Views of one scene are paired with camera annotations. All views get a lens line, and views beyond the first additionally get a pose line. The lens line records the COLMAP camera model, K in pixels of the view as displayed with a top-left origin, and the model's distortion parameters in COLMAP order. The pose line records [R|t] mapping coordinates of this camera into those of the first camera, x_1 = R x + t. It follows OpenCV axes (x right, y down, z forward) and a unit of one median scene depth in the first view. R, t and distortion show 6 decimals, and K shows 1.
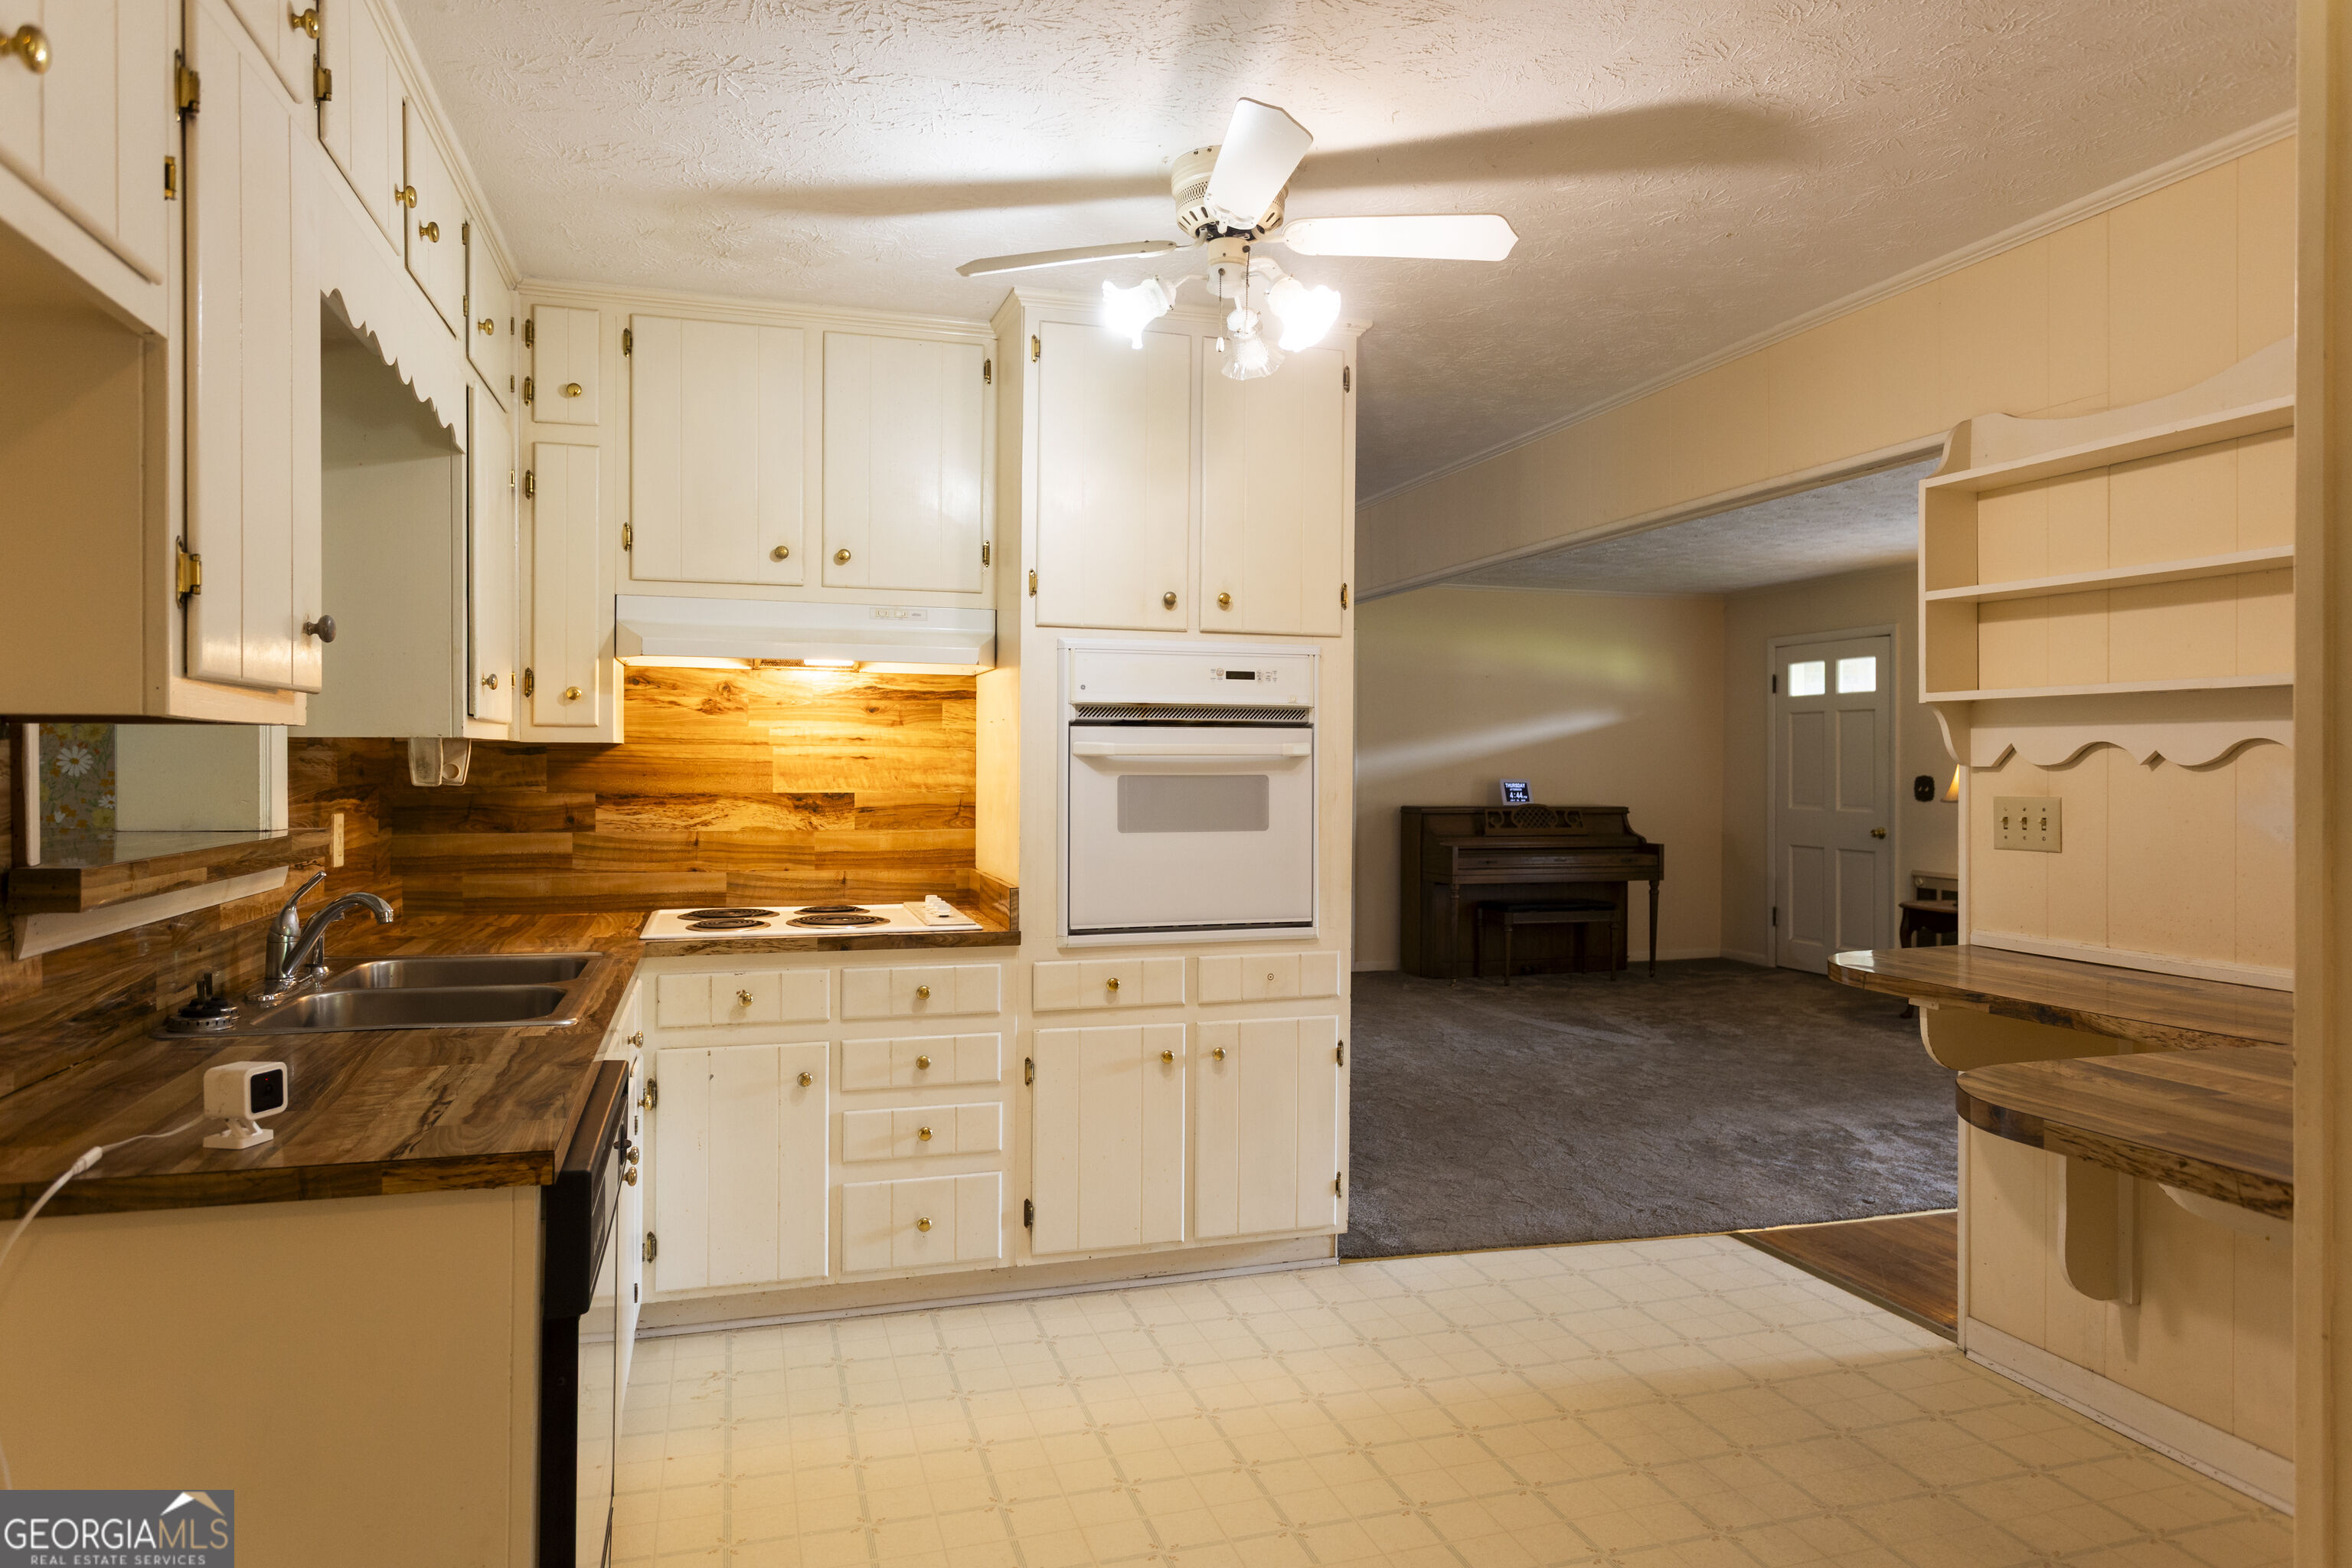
lens RADIAL K [[1426.0, 0, 1167.6], [0, 1426.0, 776.2], [0, 0, 1]] dist [0.000038, 0.000276]
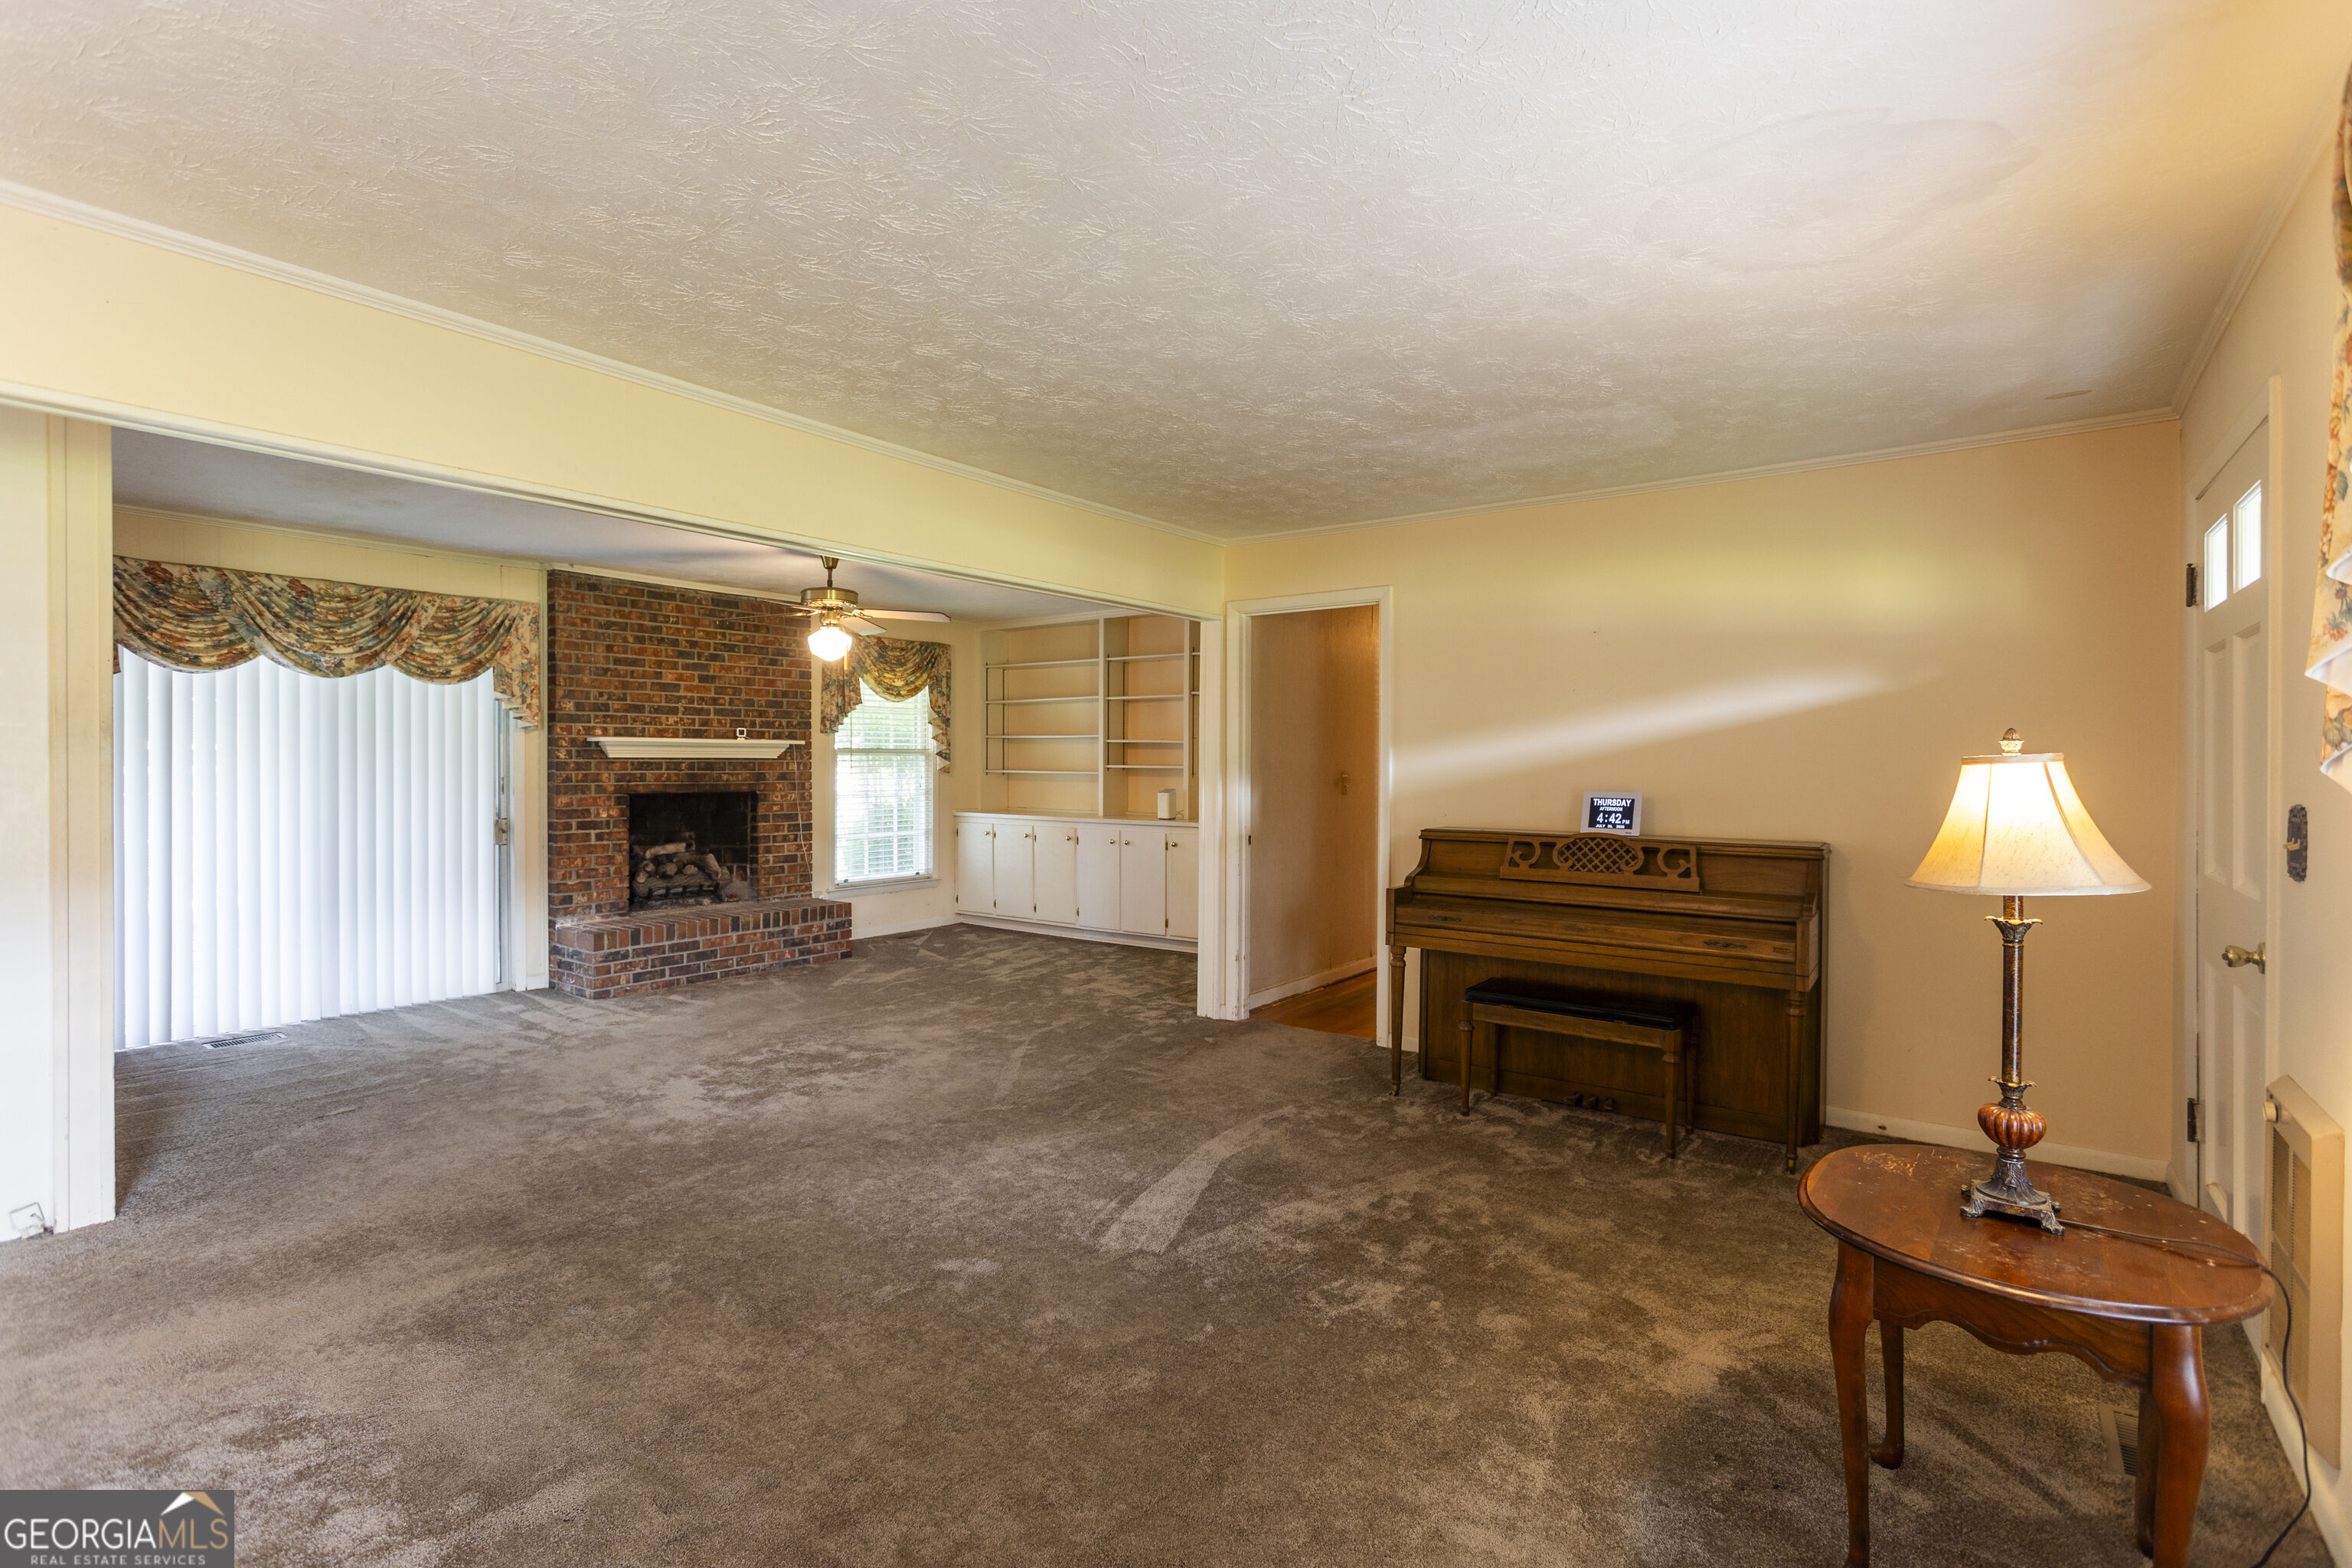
lens RADIAL K [[1120.2, 0, 1175.6], [0, 1120.2, 773.4], [0, 0, 1]] dist [-0.001251, -0.000109]
pose [[0.596765, 0.006935, -0.802386, 0.533303], [-0.009310, 0.999955, 0.001719, -0.005409], [0.802362, 0.006444, 0.596803, 0.566716]]
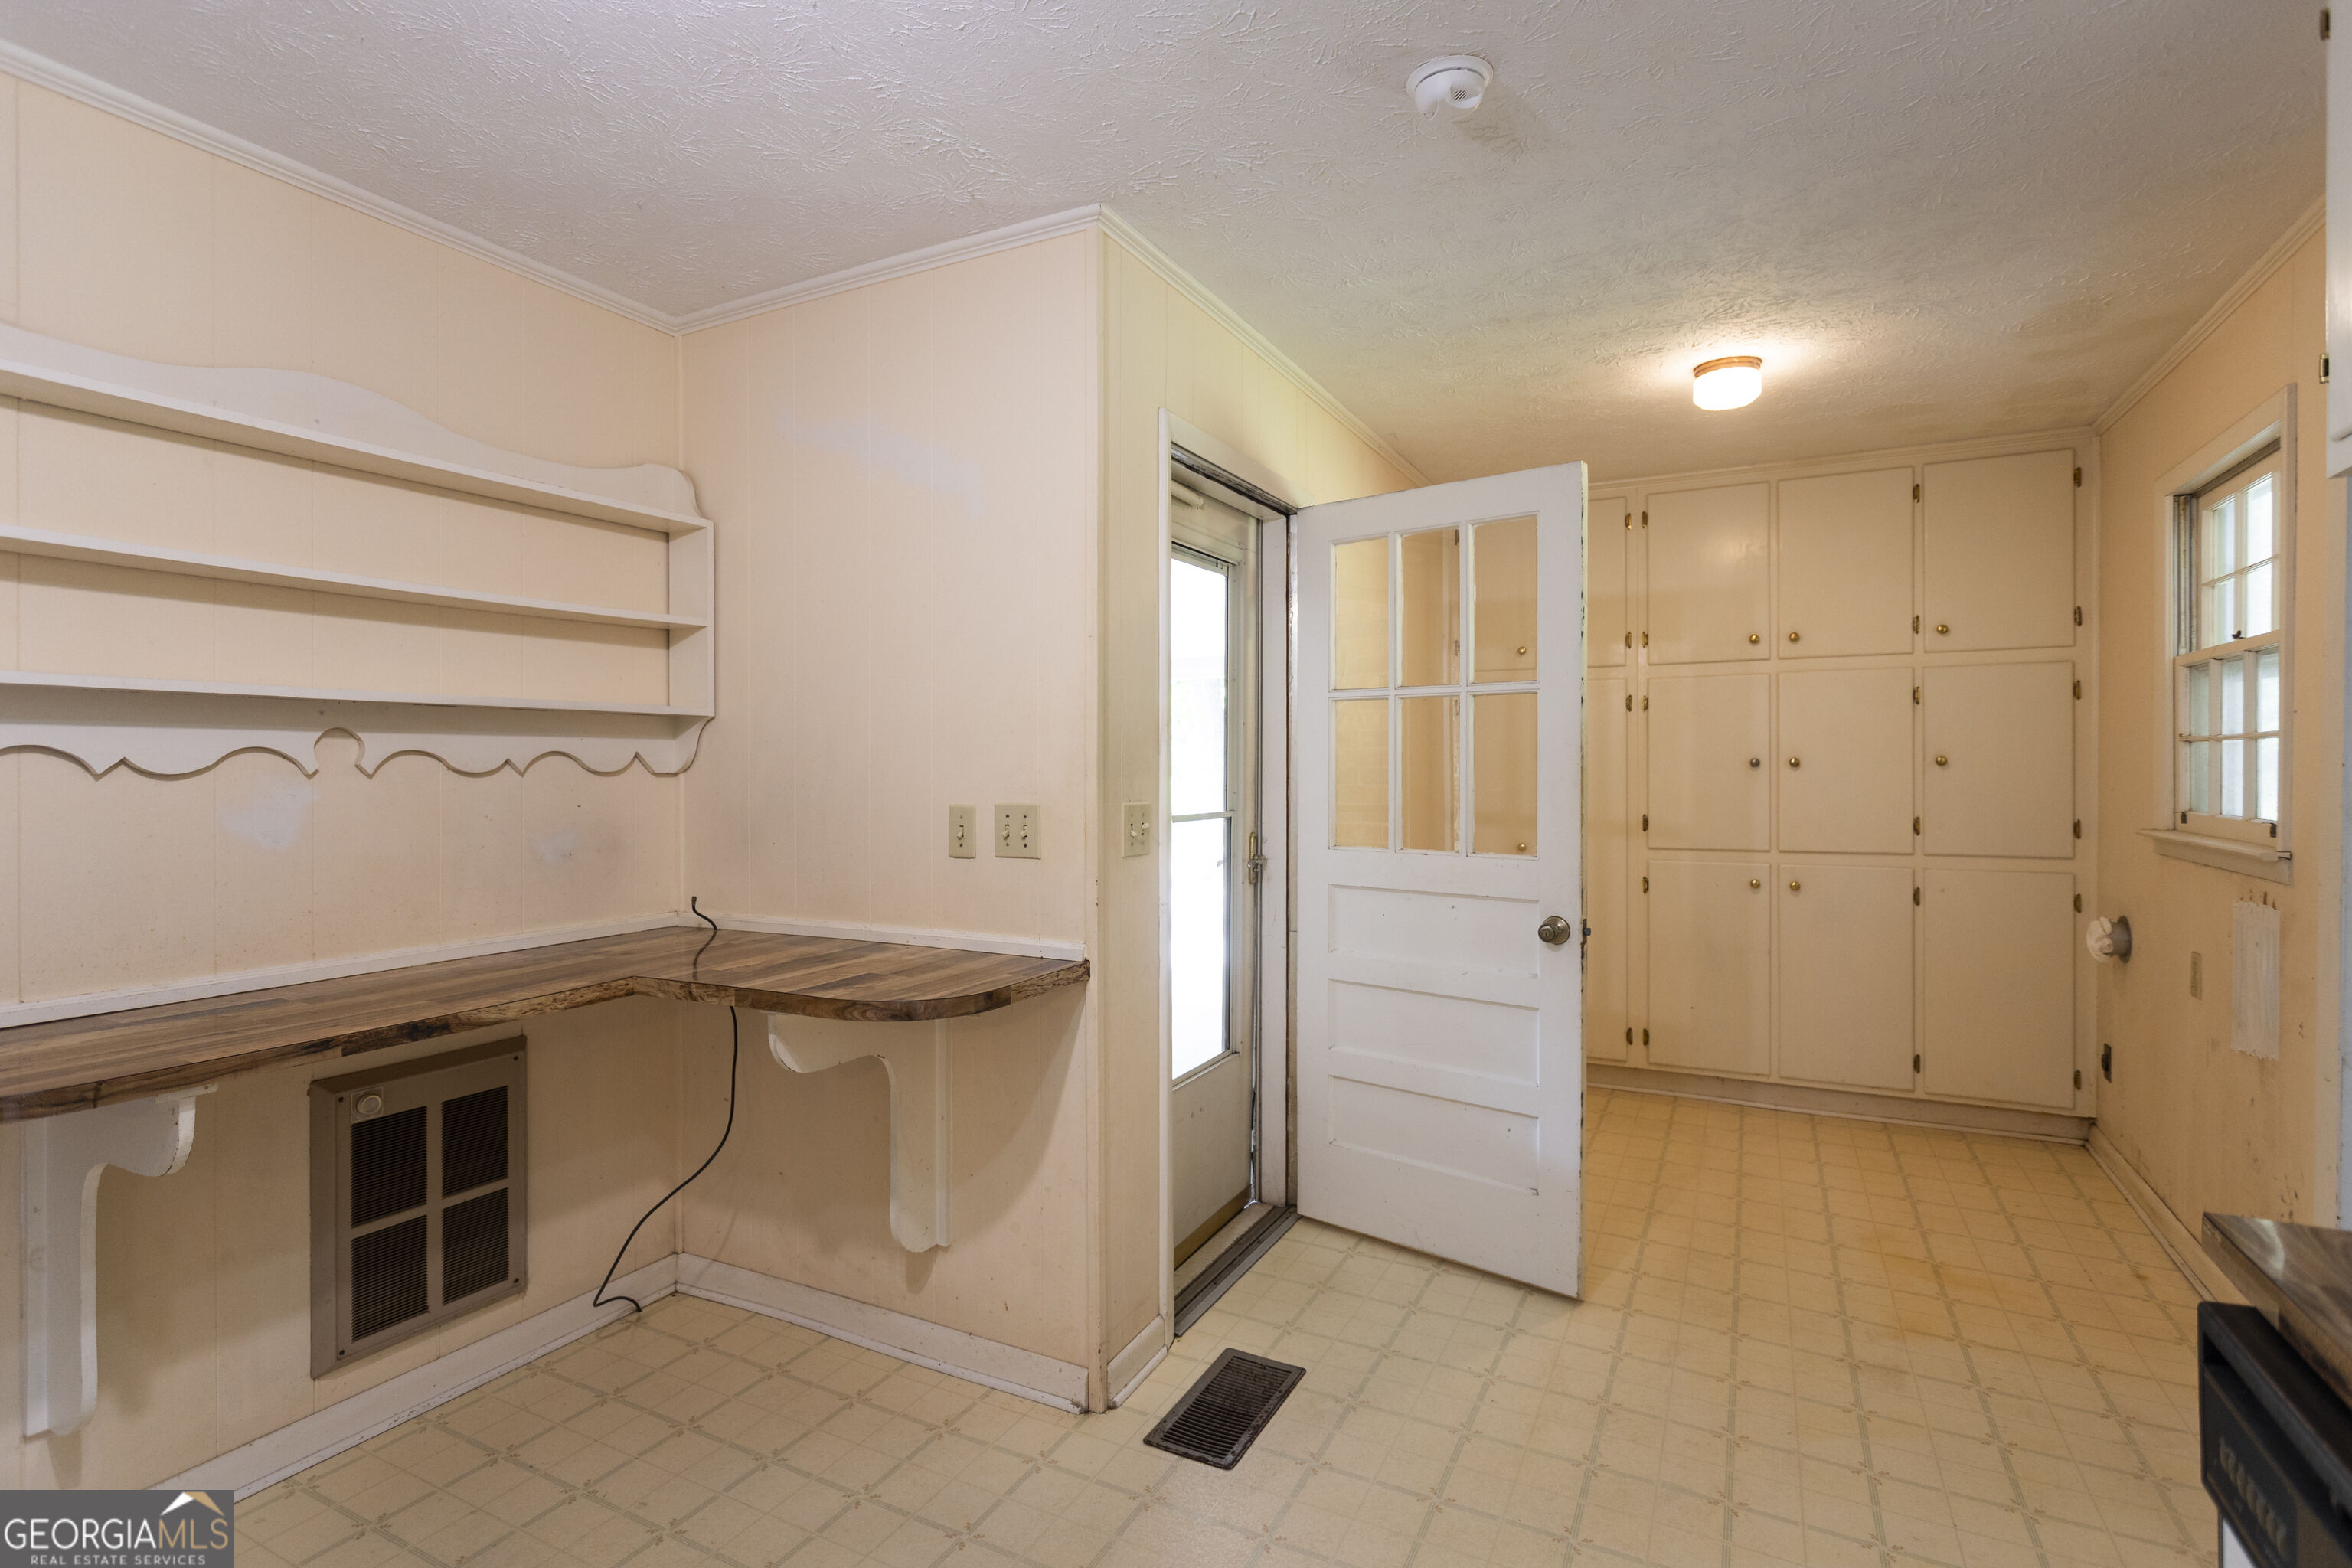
lens RADIAL K [[1126.8, 0, 1146.8], [0, 1126.8, 773.4], [0, 0, 1]] dist [0.000161, 0.000589]
pose [[-0.709554, -0.002683, 0.704646, -0.077877], [0.007445, 0.999908, 0.011304, -0.003630], [-0.704612, 0.013267, -0.709469, 0.323168]]
